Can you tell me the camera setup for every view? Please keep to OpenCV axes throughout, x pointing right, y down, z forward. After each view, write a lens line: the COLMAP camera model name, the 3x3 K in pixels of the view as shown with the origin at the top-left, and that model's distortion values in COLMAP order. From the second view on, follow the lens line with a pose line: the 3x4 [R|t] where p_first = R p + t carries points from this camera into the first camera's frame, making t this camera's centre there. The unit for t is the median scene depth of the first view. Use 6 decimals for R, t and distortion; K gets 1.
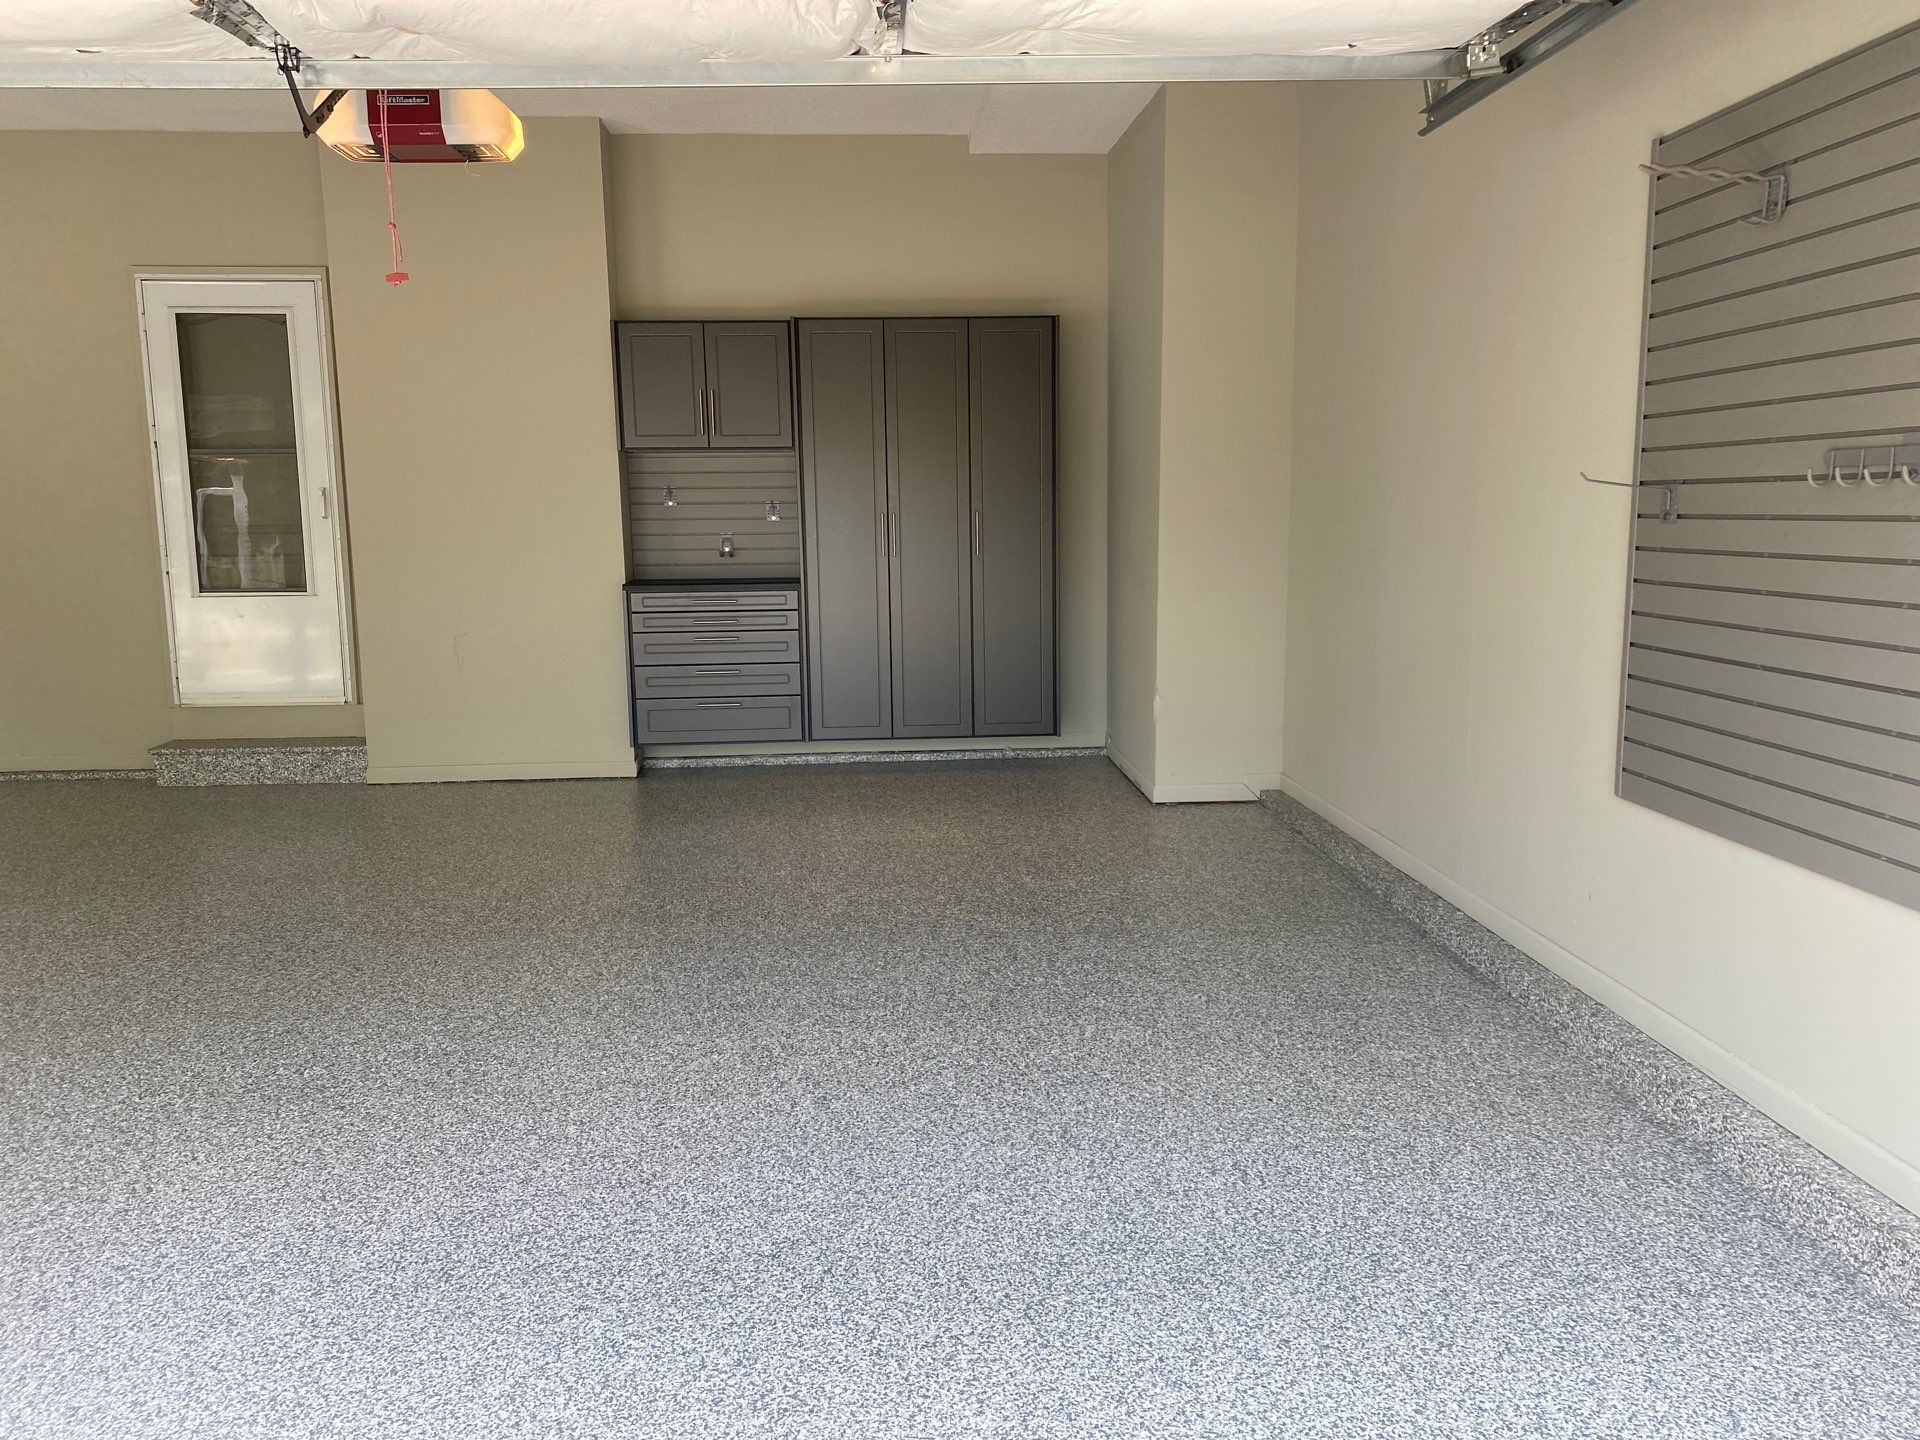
lens RADIAL K [[1459.1, 0, 949.9], [0, 1459.1, 735.1], [0, 0, 1]] dist [0.026153, -0.016283]
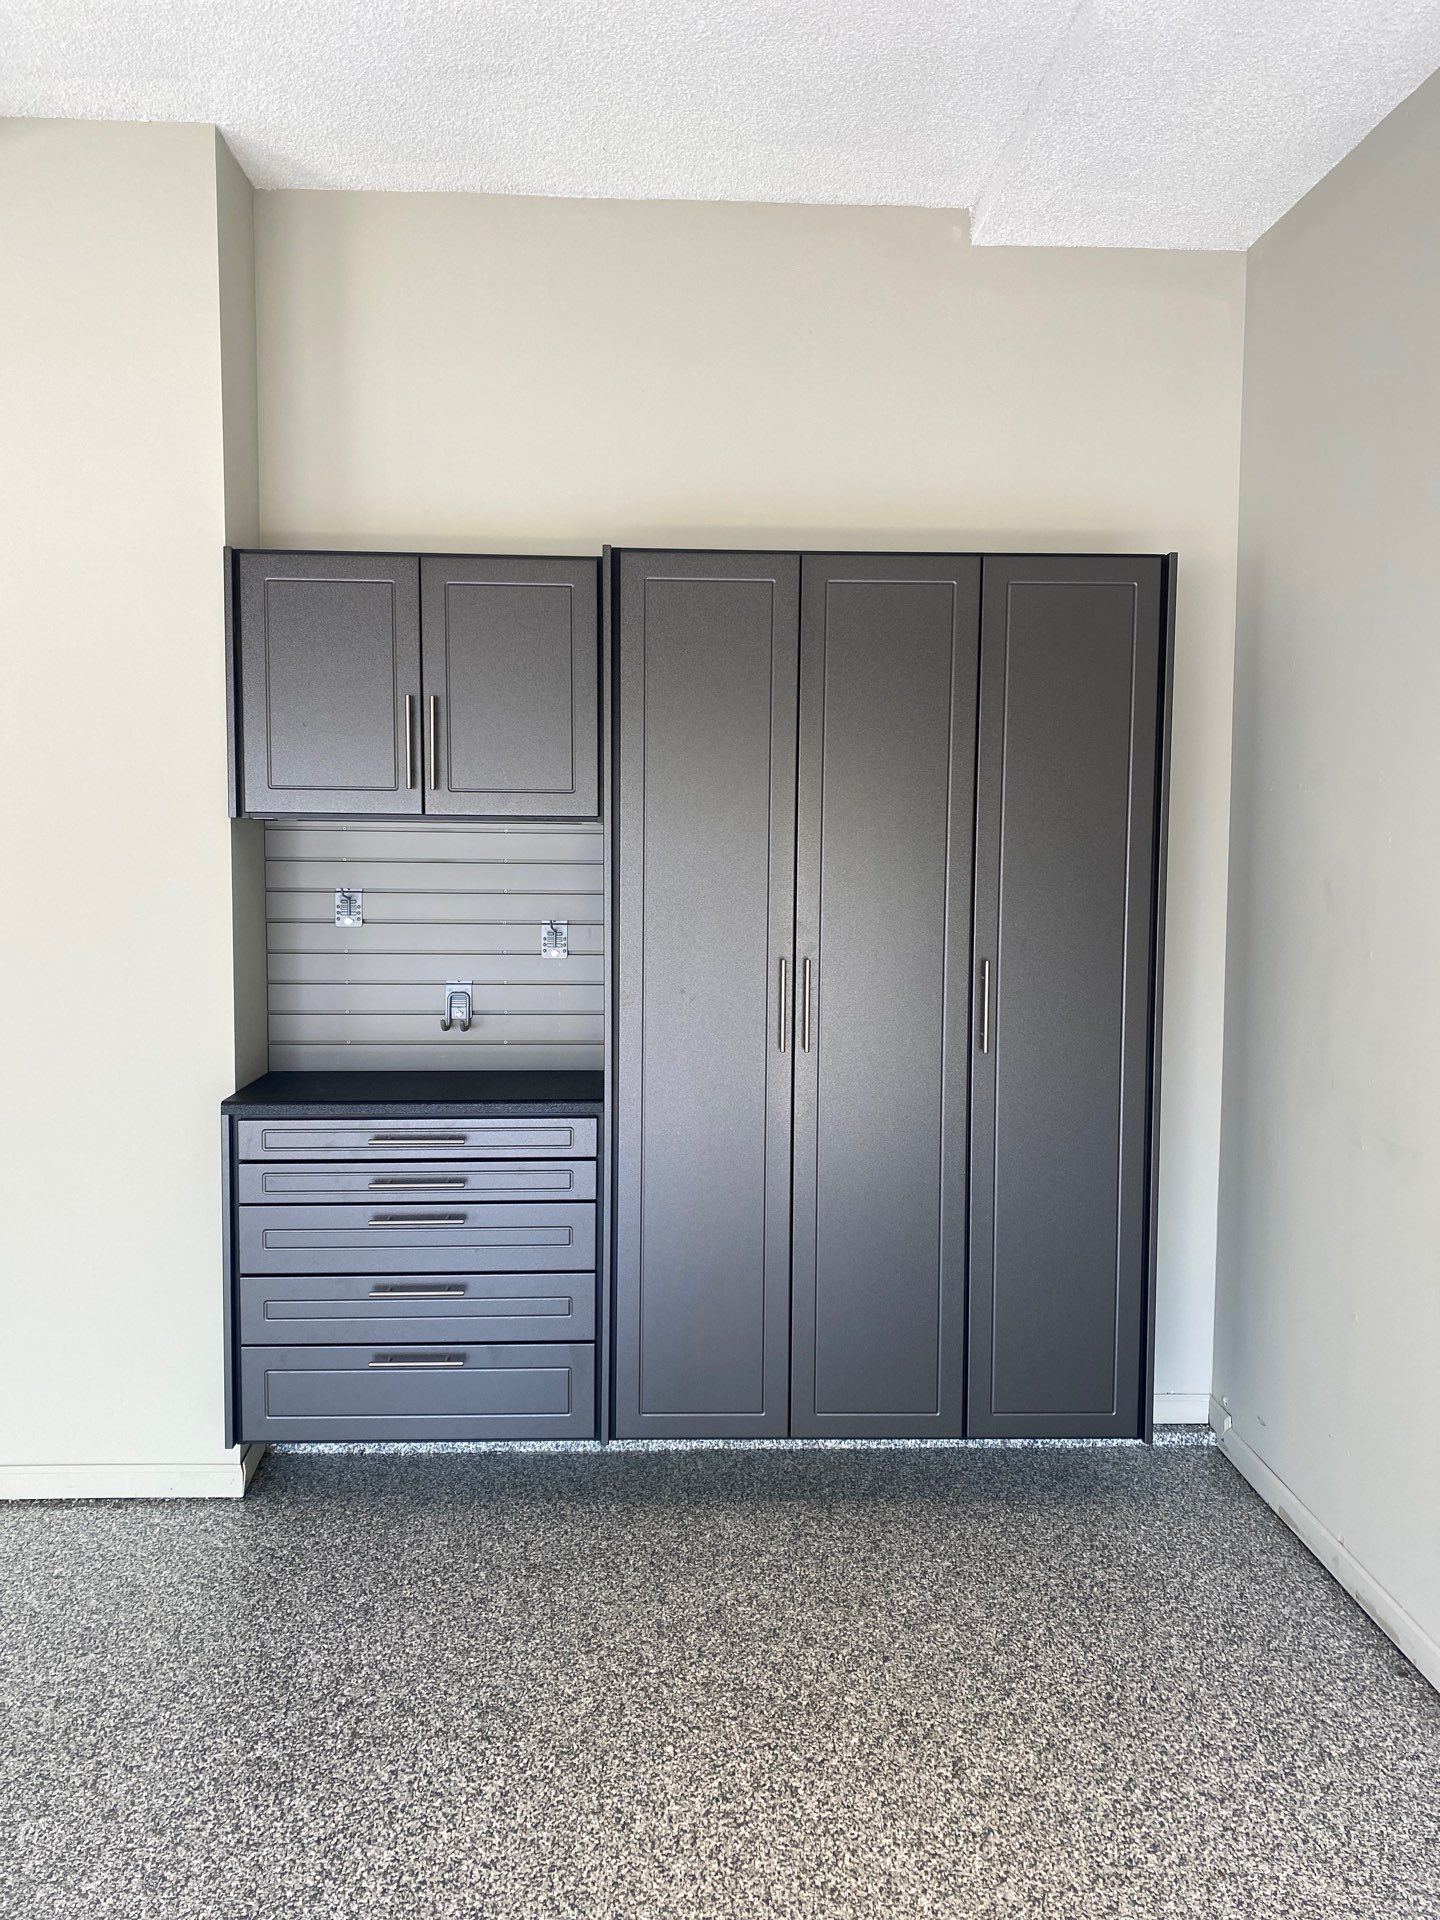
lens RADIAL K [[1458.0, 0, 706.6], [0, 1458.0, 943.5], [0, 0, 1]] dist [0.044635, -0.050263]
pose [[0.999252, 0.026558, -0.028125, -0.059009], [-0.028981, 0.995559, -0.089572, -0.117643], [0.025621, 0.090320, 0.995583, 0.543503]]
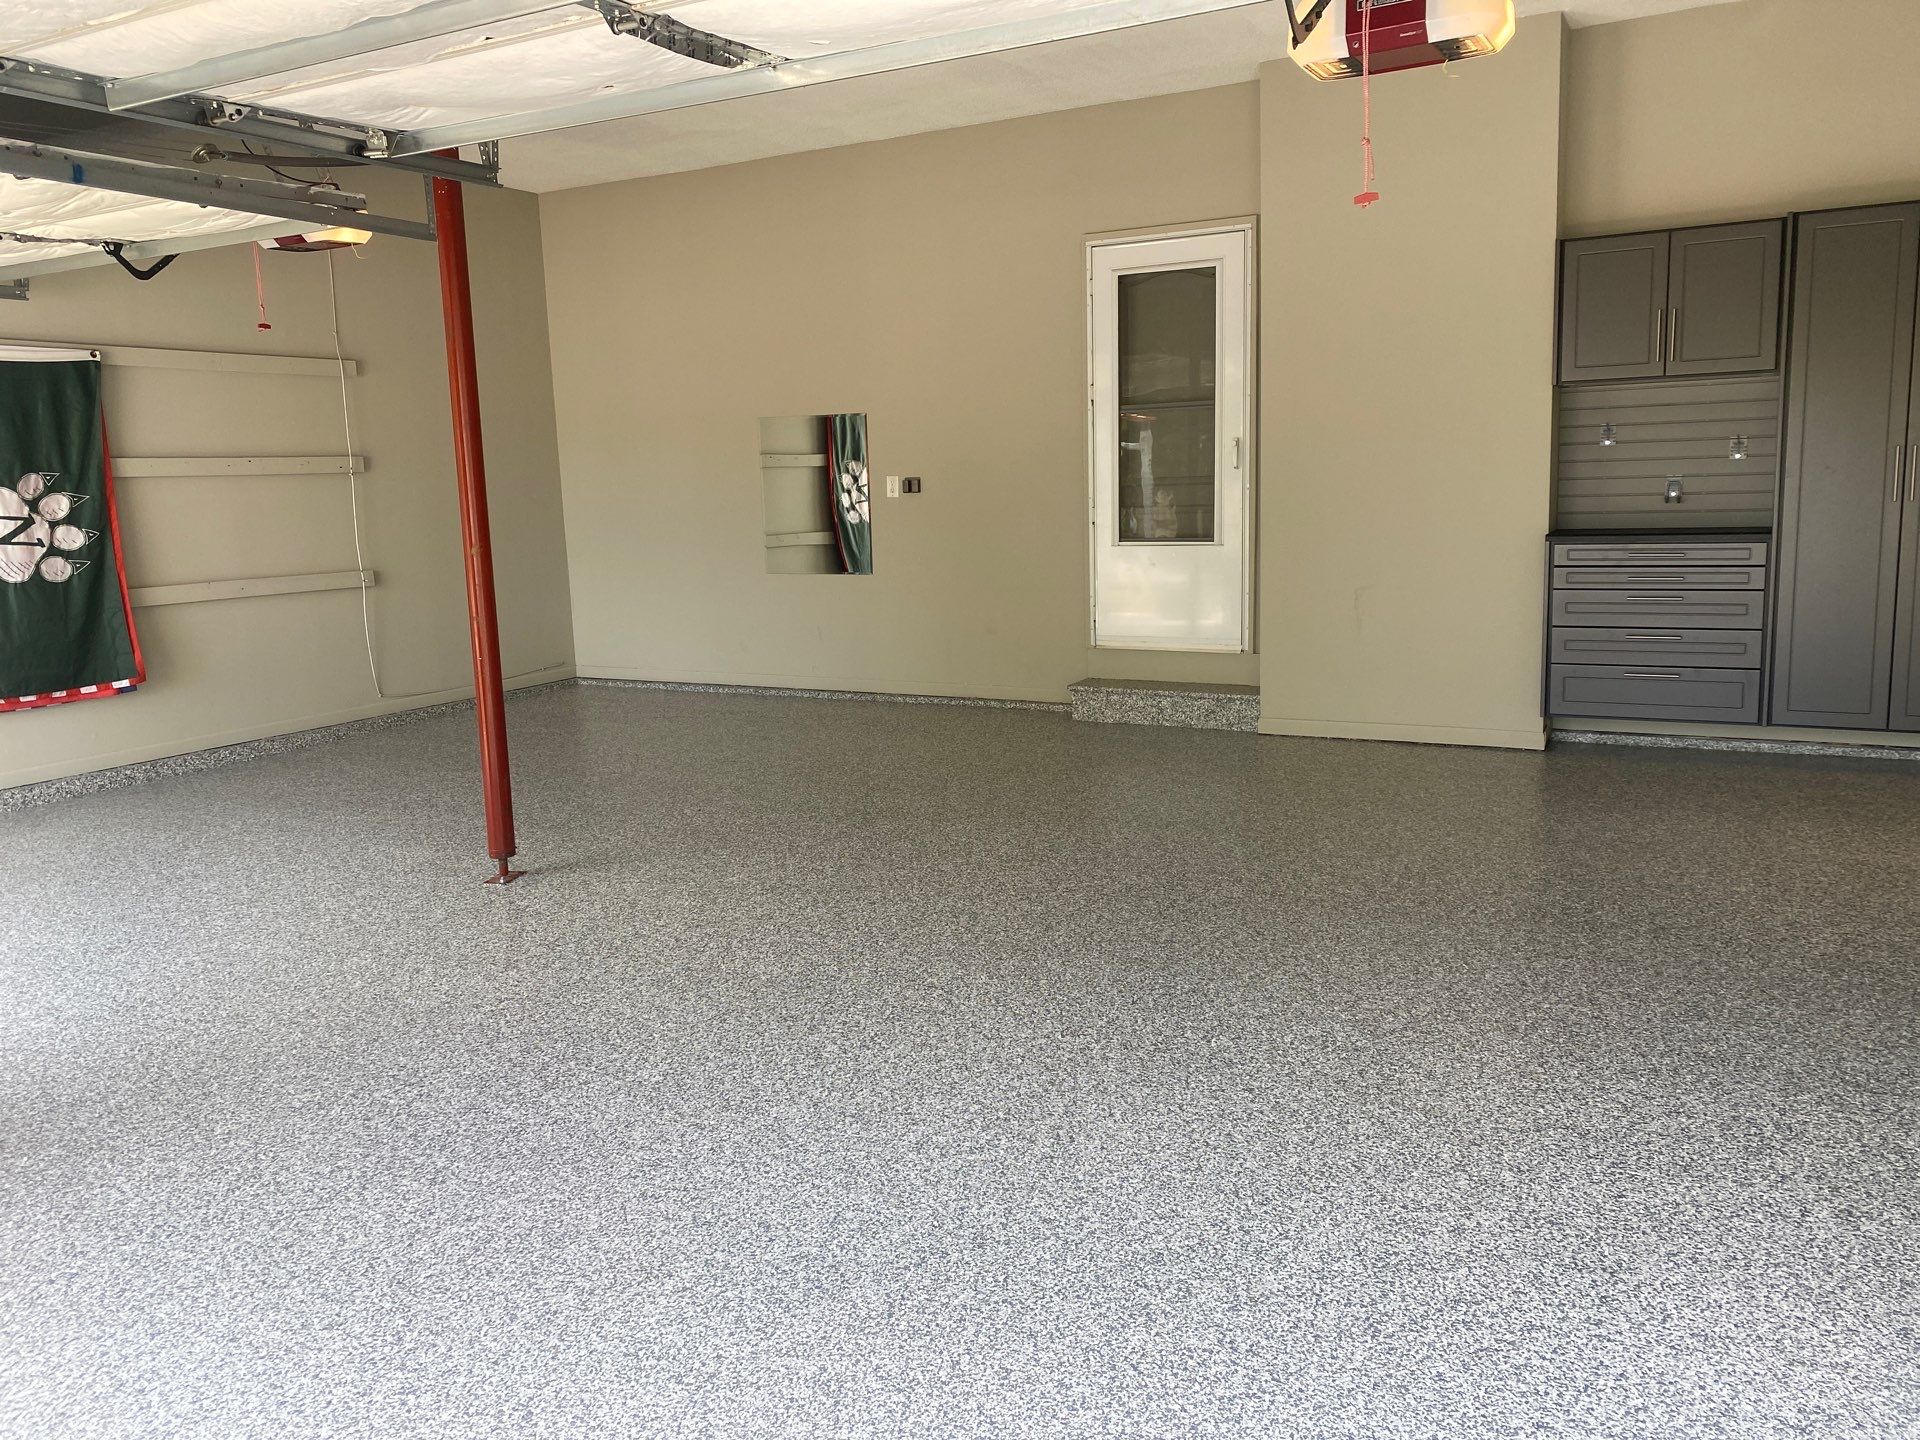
lens RADIAL K [[1458.0, 0, 967.9], [0, 1458.0, 700.7], [0, 0, 1]] dist [0.044635, -0.050263]
pose [[0.848065, 0.068881, -0.525397, -0.045450], [-0.063232, 0.997586, 0.028721, -0.005333], [0.526107, 0.008865, 0.850372, 0.051029]]
